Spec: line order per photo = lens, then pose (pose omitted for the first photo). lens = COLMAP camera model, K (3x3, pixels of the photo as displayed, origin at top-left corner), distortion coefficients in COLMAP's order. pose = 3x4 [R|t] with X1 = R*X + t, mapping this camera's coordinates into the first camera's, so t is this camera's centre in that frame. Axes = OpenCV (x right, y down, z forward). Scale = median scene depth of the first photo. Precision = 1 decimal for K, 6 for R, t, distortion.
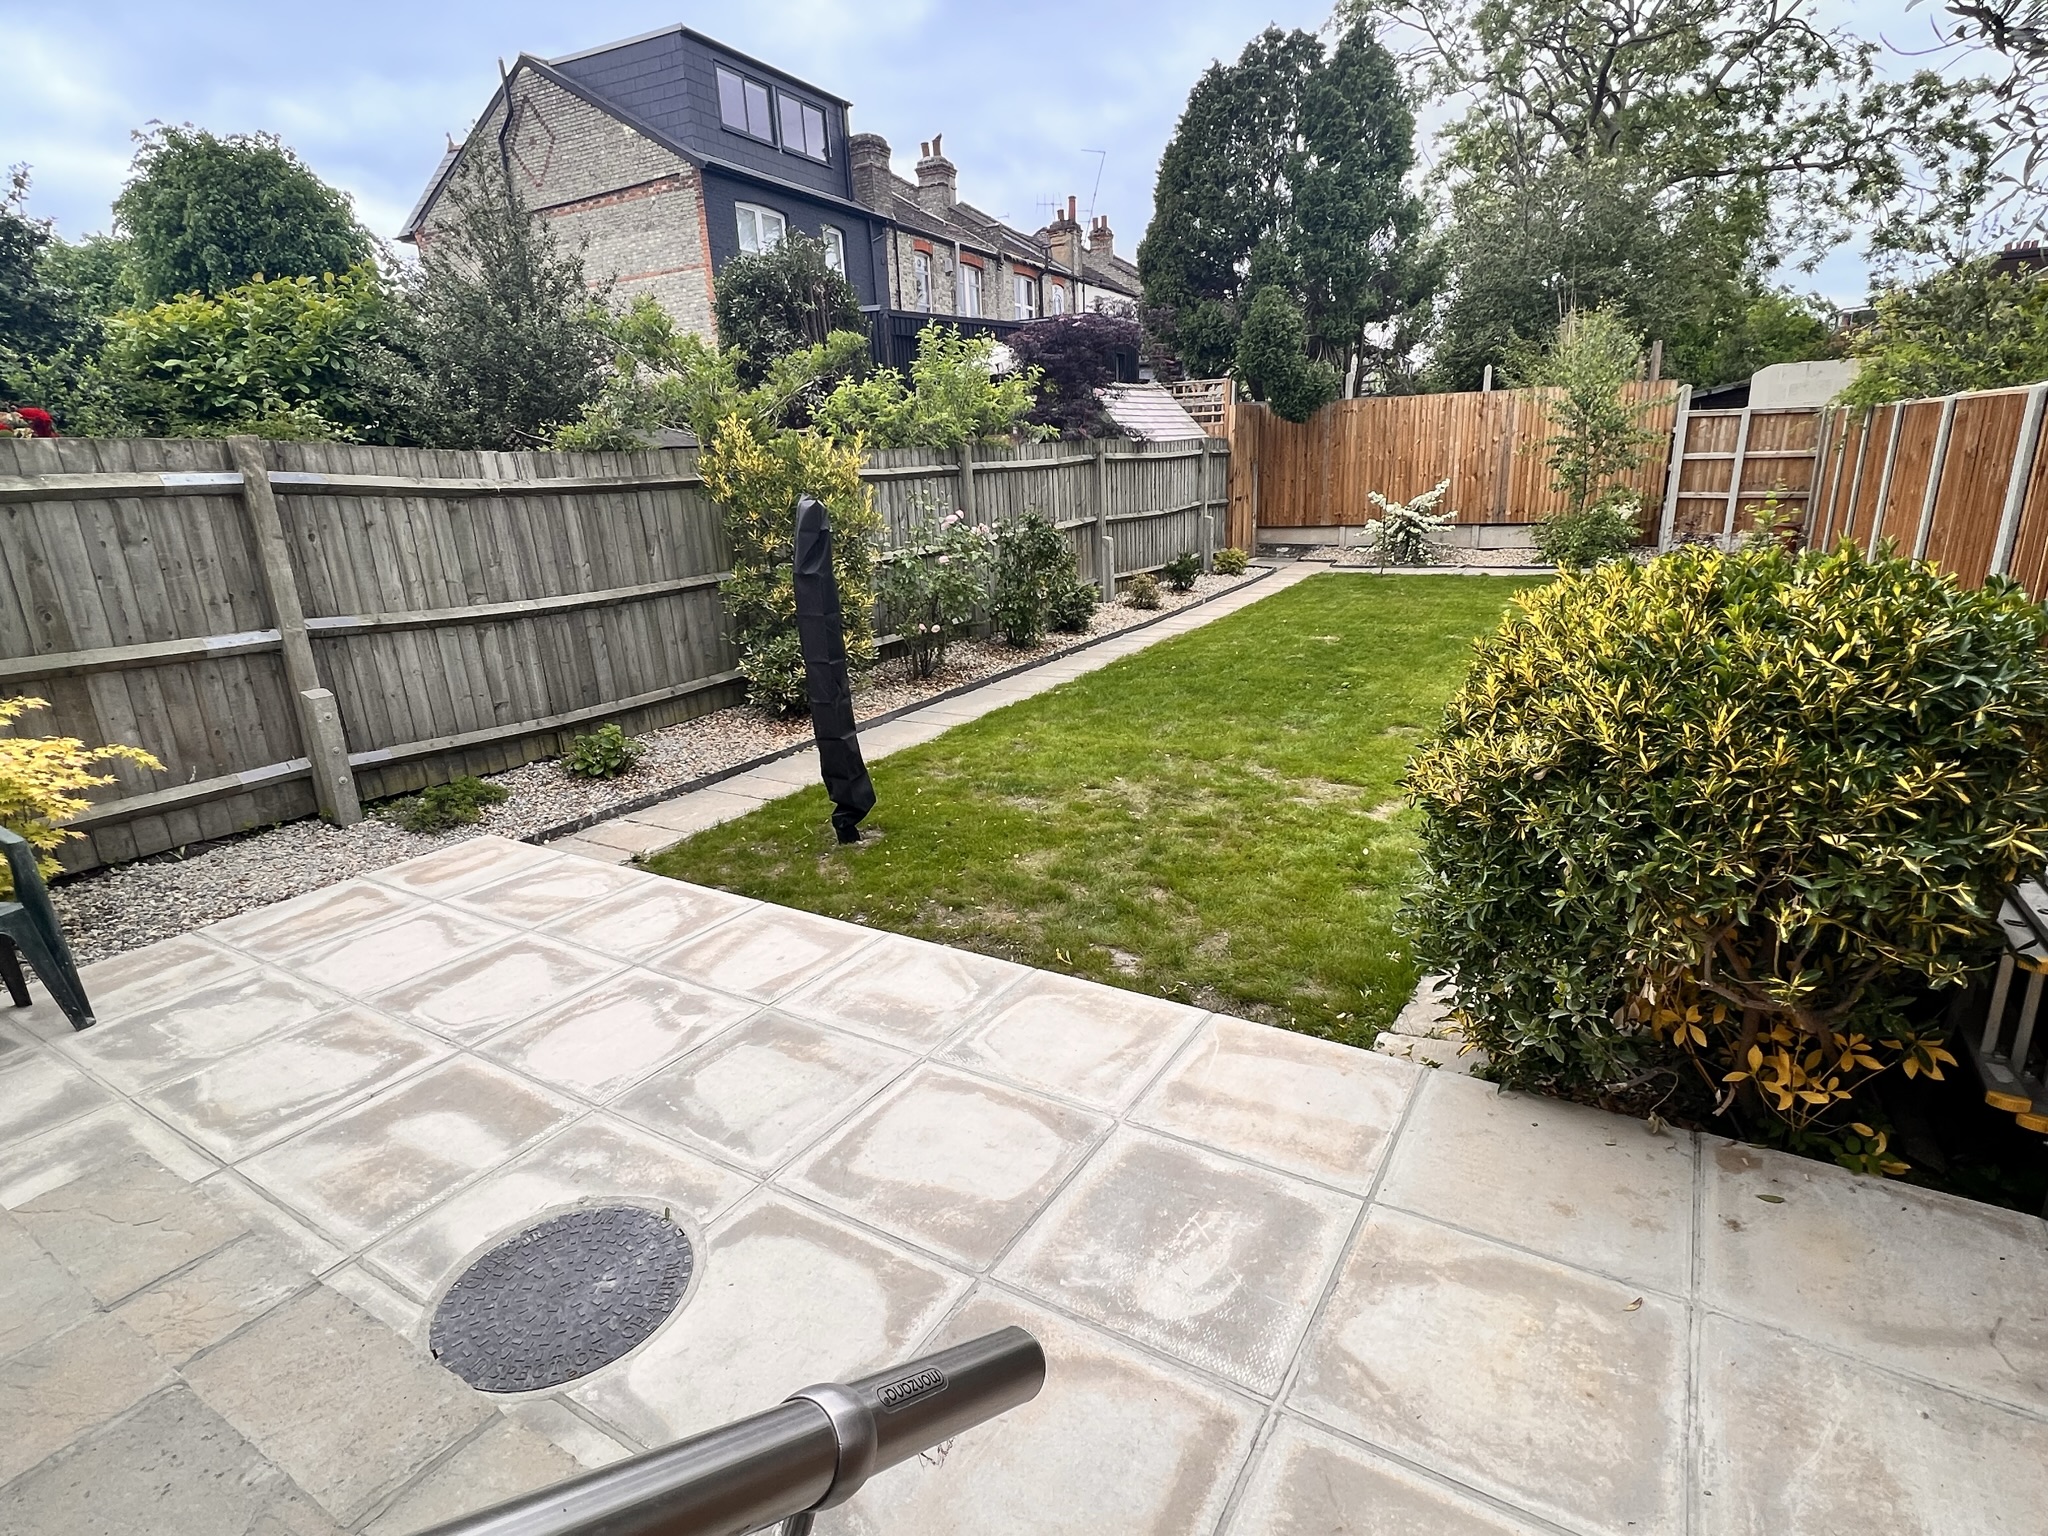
lens RADIAL K [[1047.7, 0, 1024.0], [0, 1047.7, 768.0], [0, 0, 1]] dist [0.001004, 0.000155]
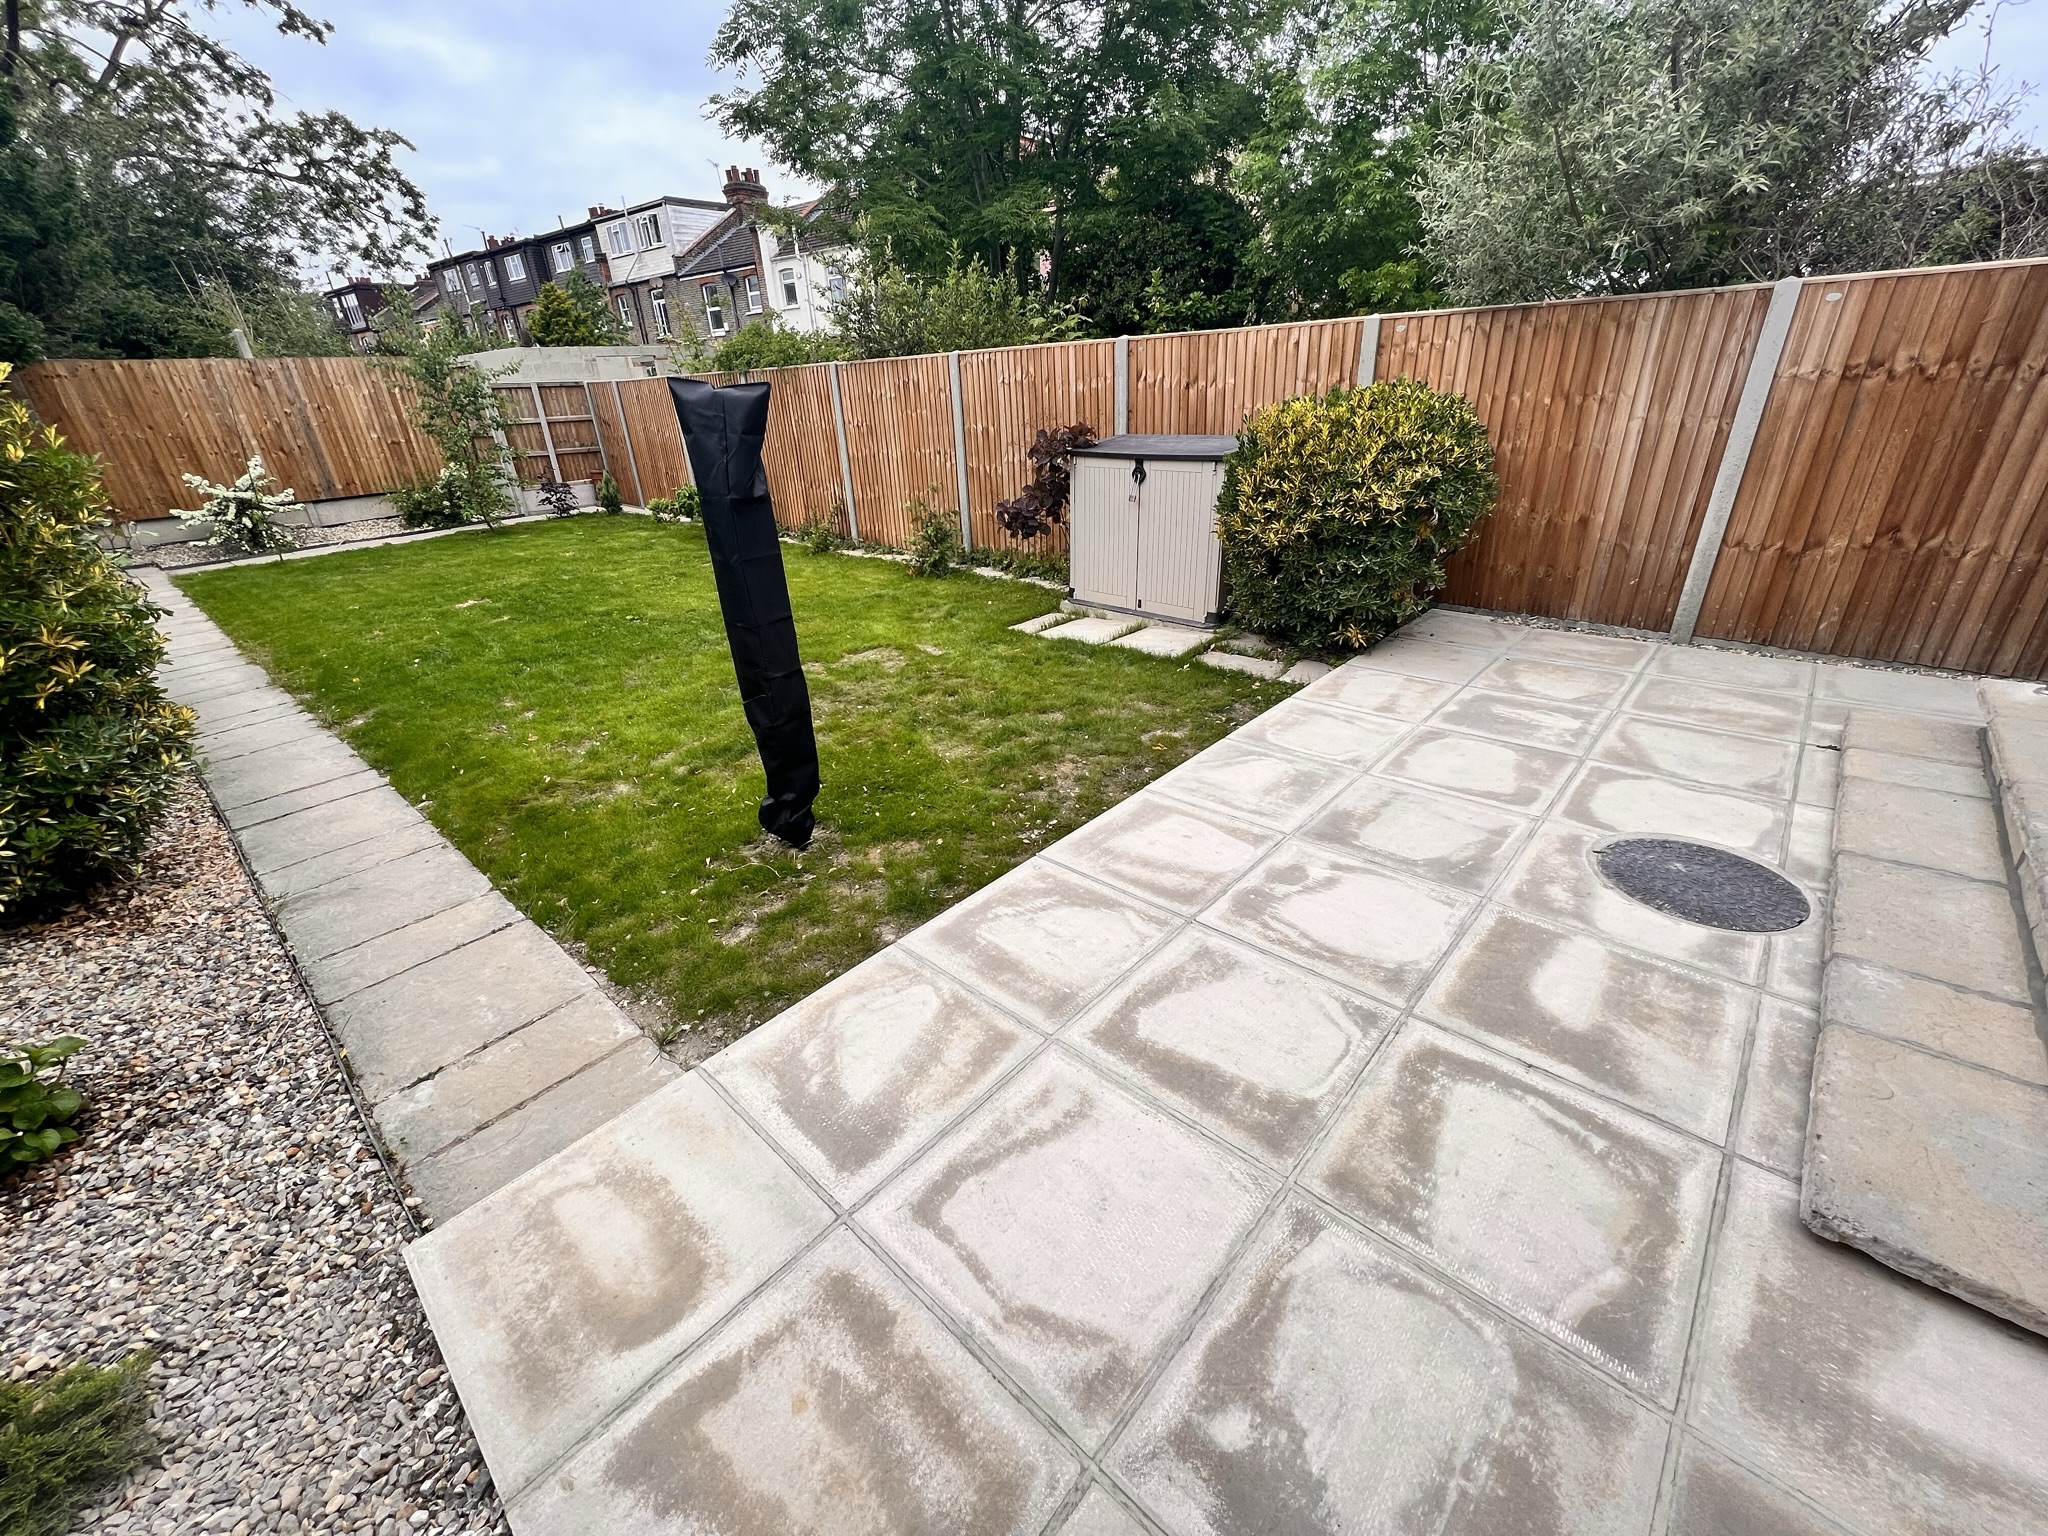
lens RADIAL K [[815.2, 0, 1024.0], [0, 815.2, 768.0], [0, 0, 1]] dist [-0.000794, 0.000032]
pose [[0.191905, -0.390238, 0.900493, -1.009458], [0.317470, 0.892898, 0.319291, -0.189753], [-0.928647, 0.224606, 0.295240, 0.965487]]
